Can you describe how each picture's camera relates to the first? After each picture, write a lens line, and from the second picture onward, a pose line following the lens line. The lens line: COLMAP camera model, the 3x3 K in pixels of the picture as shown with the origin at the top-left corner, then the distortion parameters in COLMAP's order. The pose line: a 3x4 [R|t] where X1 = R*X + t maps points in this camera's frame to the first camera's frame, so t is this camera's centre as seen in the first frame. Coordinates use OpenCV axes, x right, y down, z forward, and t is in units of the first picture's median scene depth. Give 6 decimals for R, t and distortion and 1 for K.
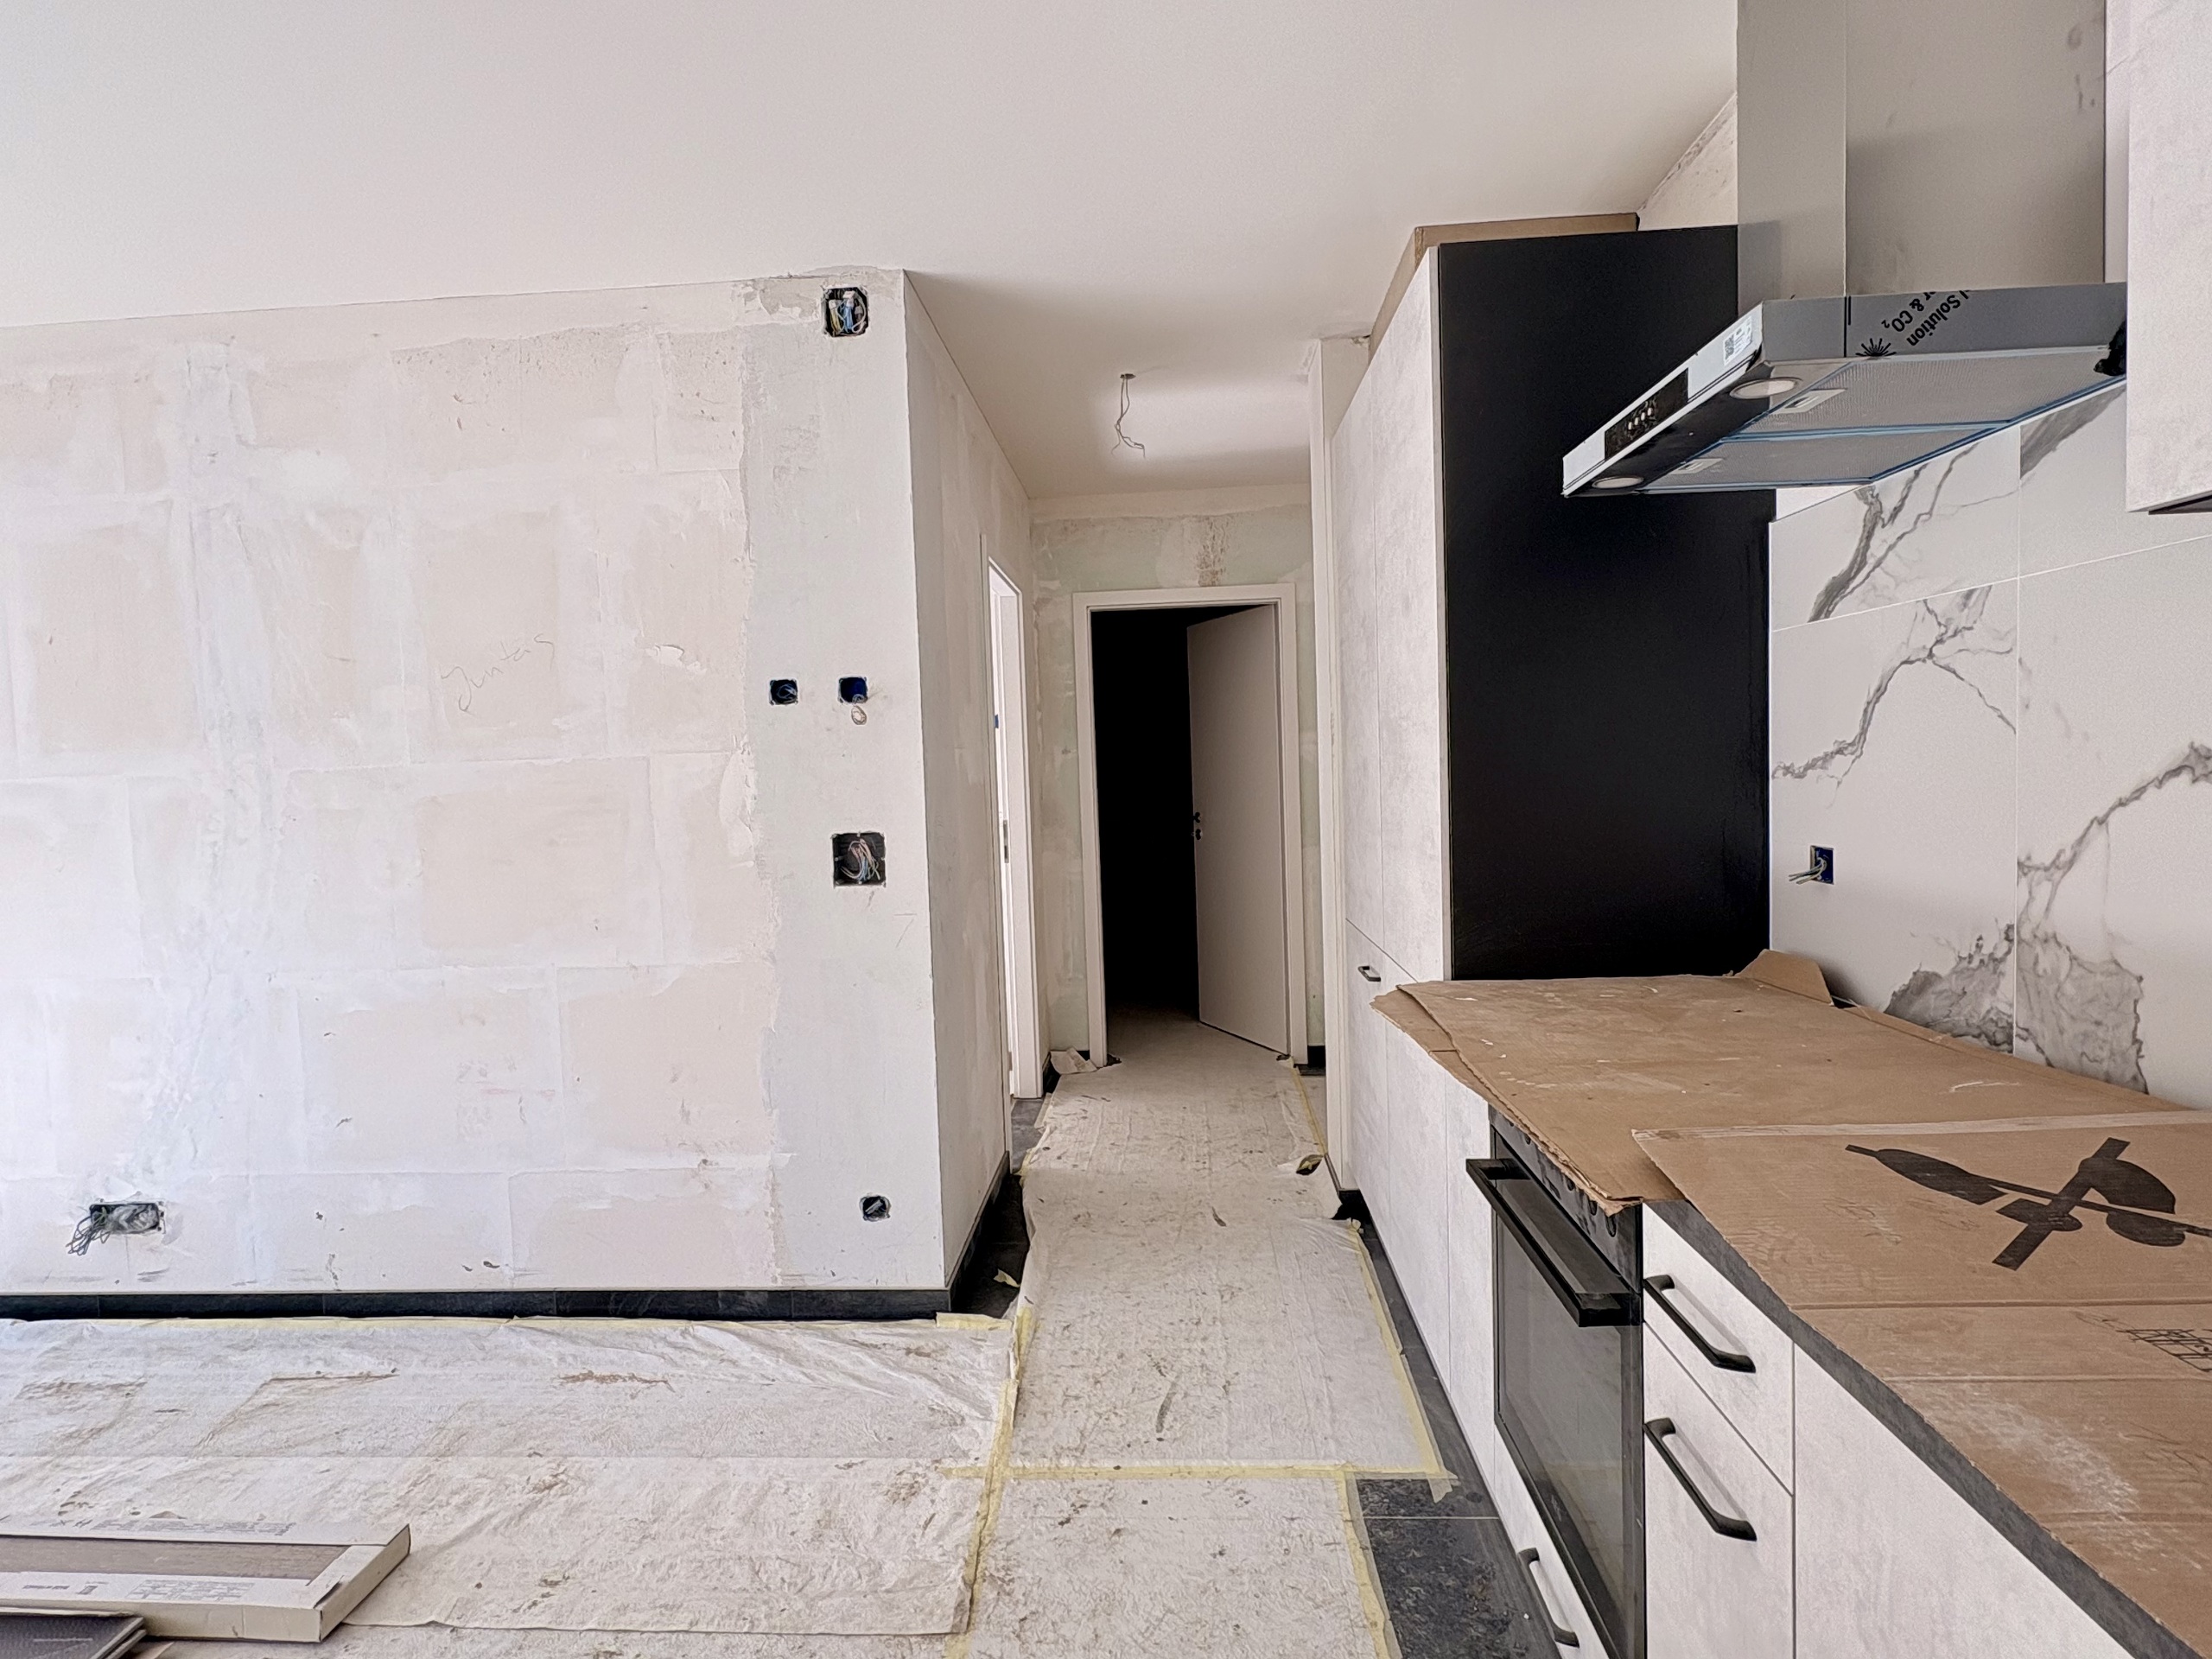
lens RADIAL K [[1181.3, 0, 1092.2], [0, 1181.3, 826.0], [0, 0, 1]] dist [-0.000530, -0.001074]
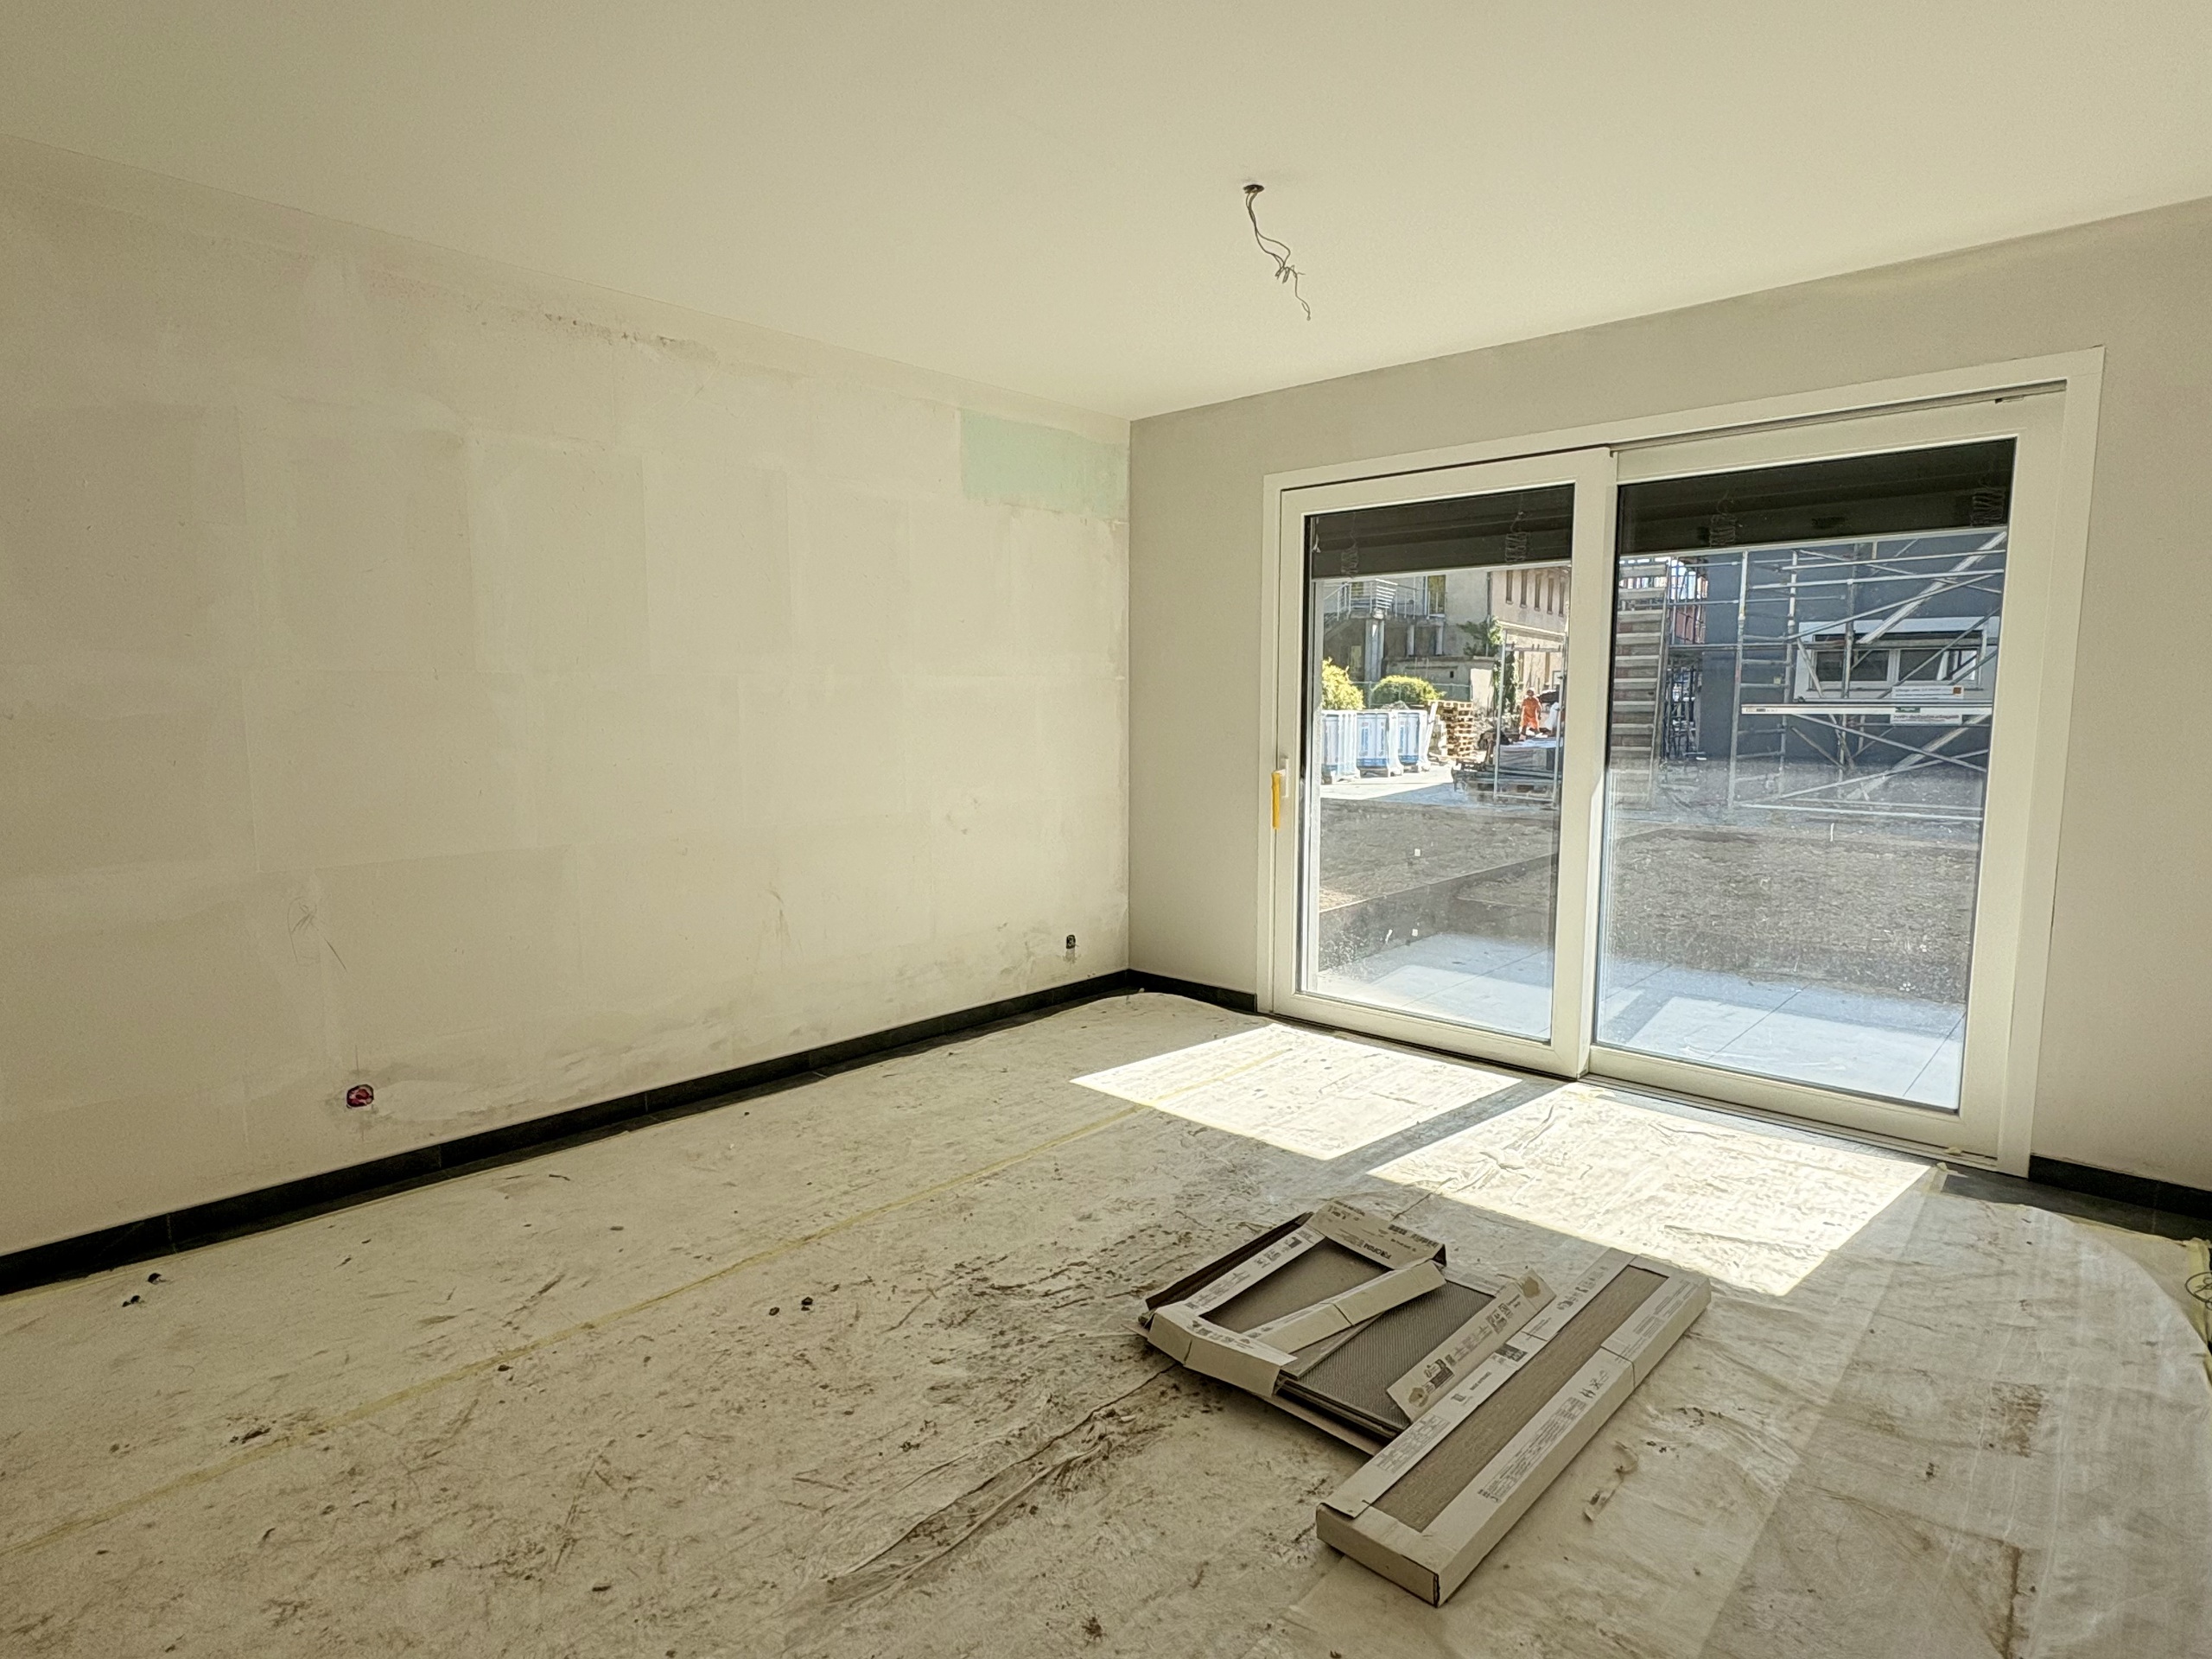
lens RADIAL K [[1181.3, 0, 1101.2], [0, 1181.3, 836.9], [0, 0, 1]] dist [-0.000530, -0.001074]
pose [[-0.629174, 0.129209, -0.766450, 0.118310], [-0.015019, 0.983881, 0.178193, -0.053366], [0.777119, 0.123626, -0.617092, 1.096246]]
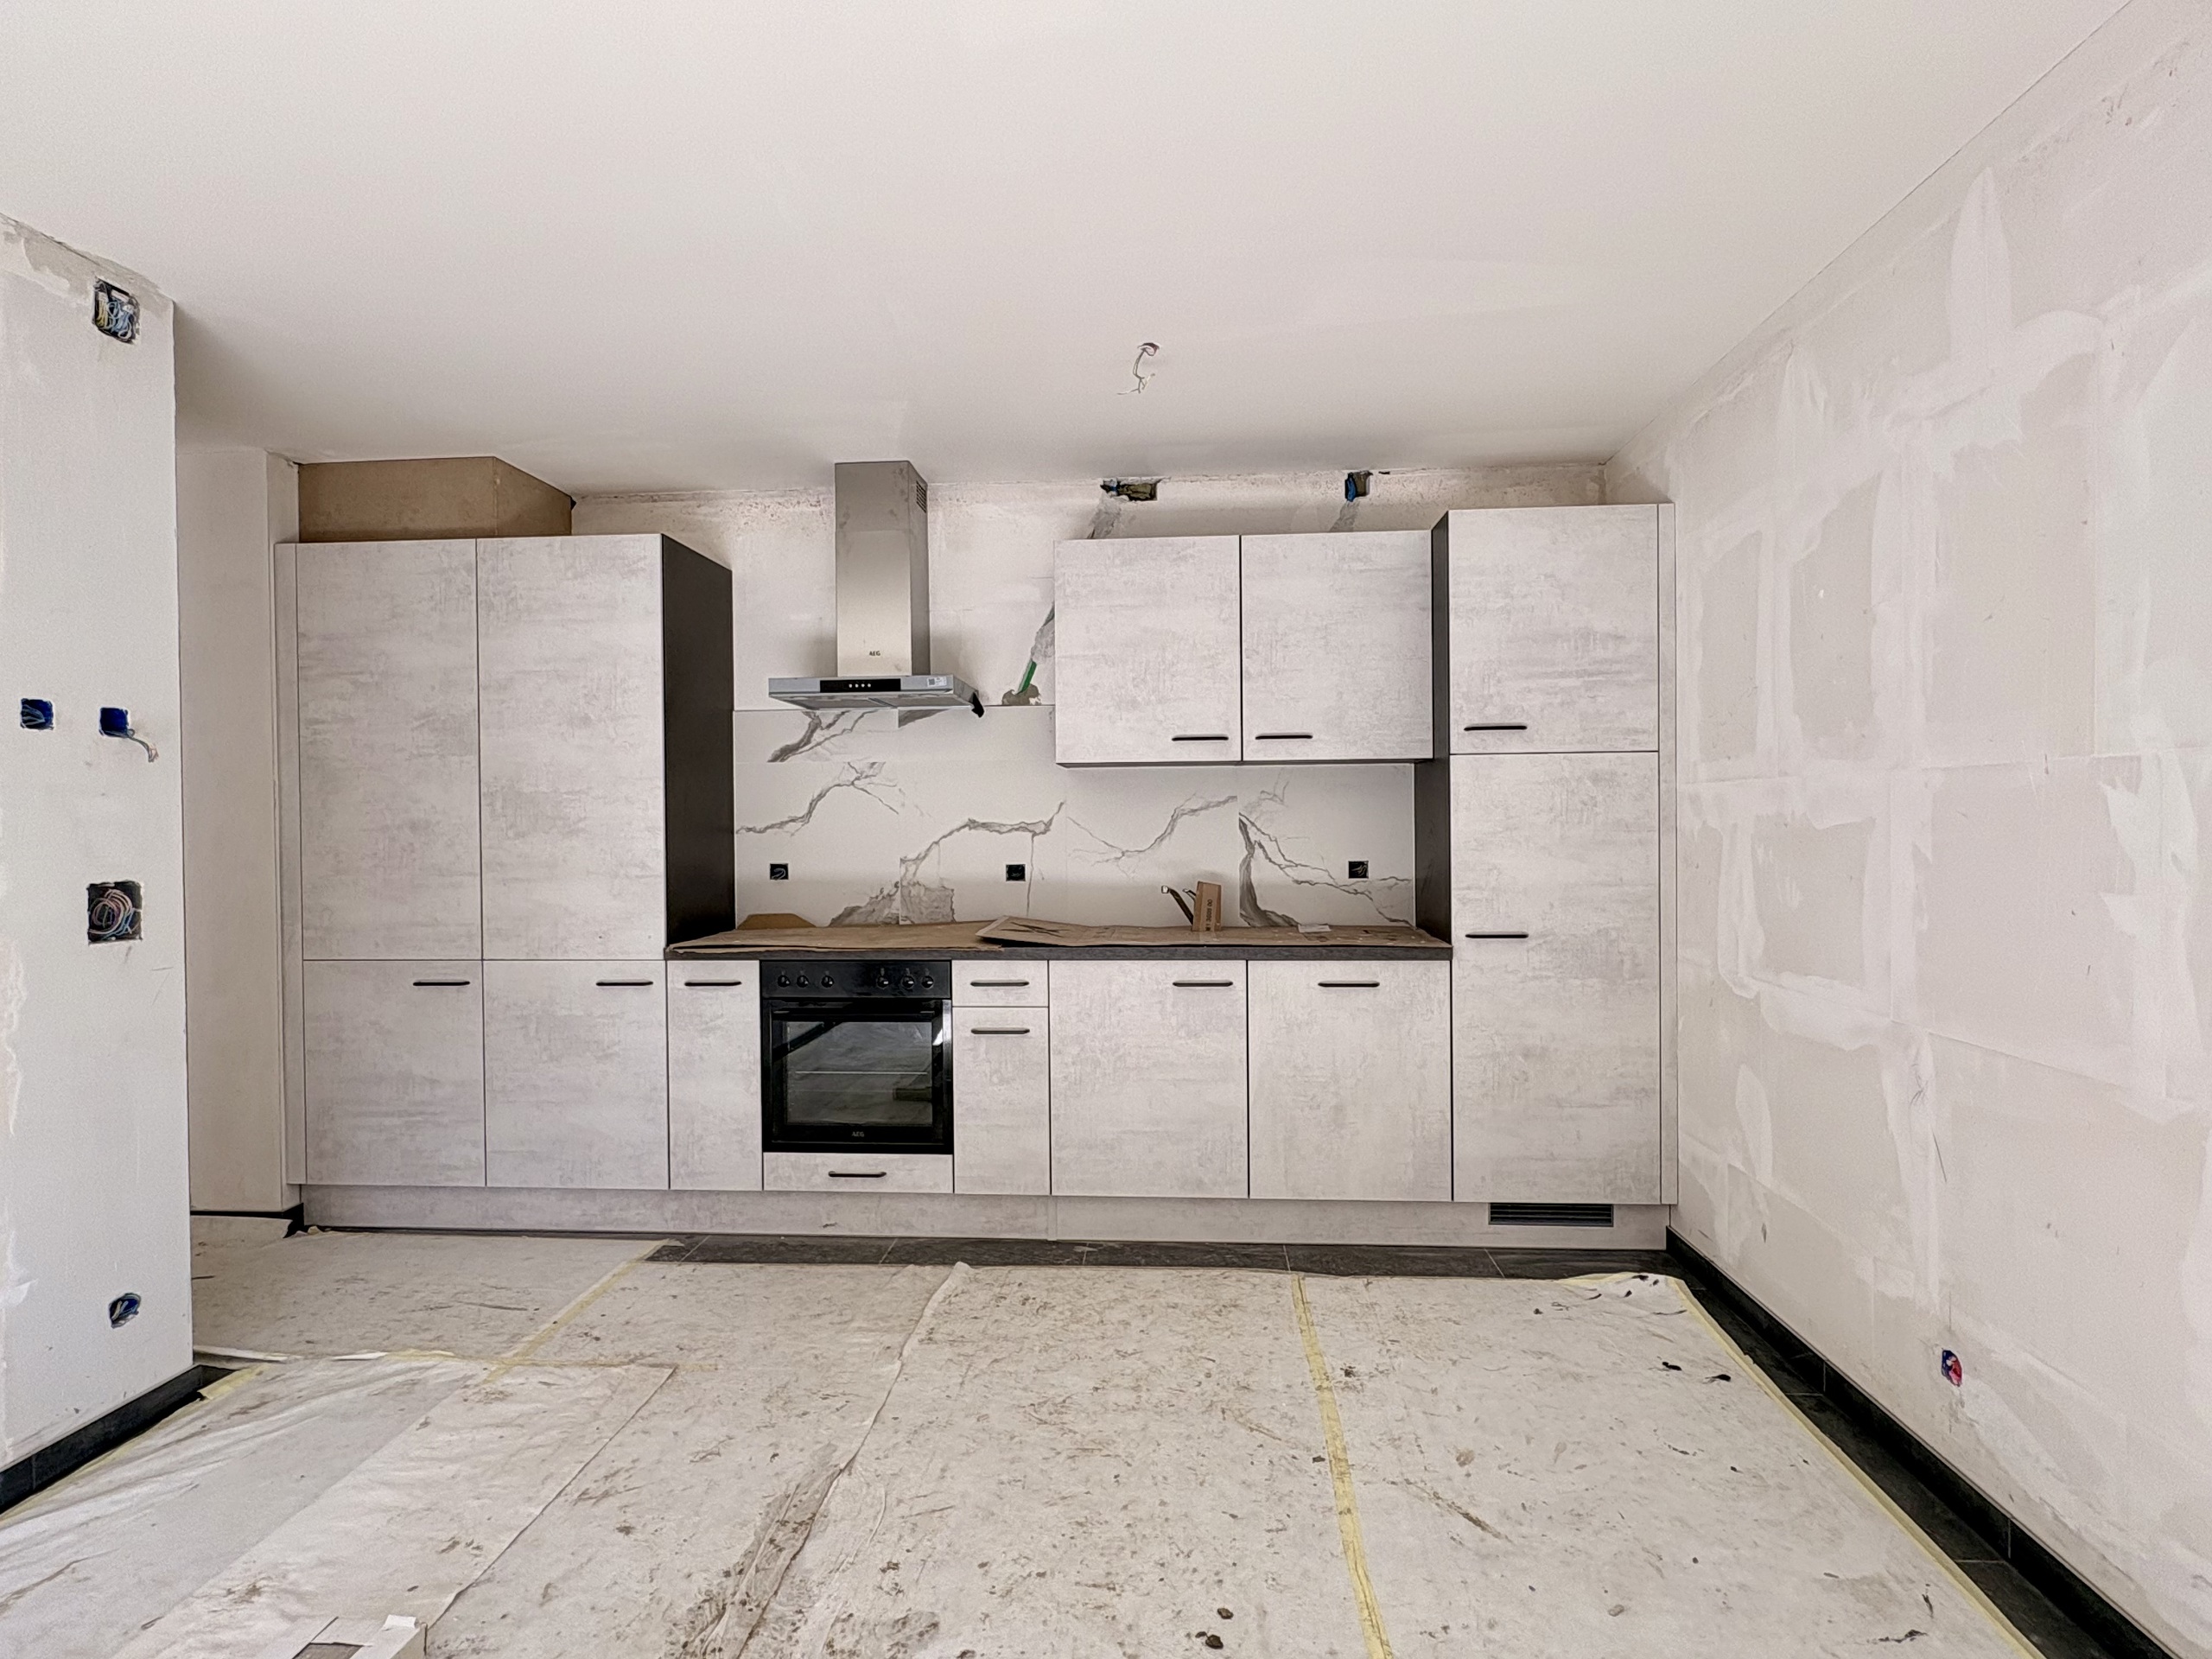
lens RADIAL K [[1181.3, 0, 1109.3], [0, 1181.3, 822.8], [0, 0, 1]] dist [-0.000530, -0.001074]
pose [[0.005990, 0.033522, 0.999420, -1.304852], [0.060045, 0.997623, -0.033822, 0.043706], [-0.998178, 0.060213, 0.003963, 0.296146]]
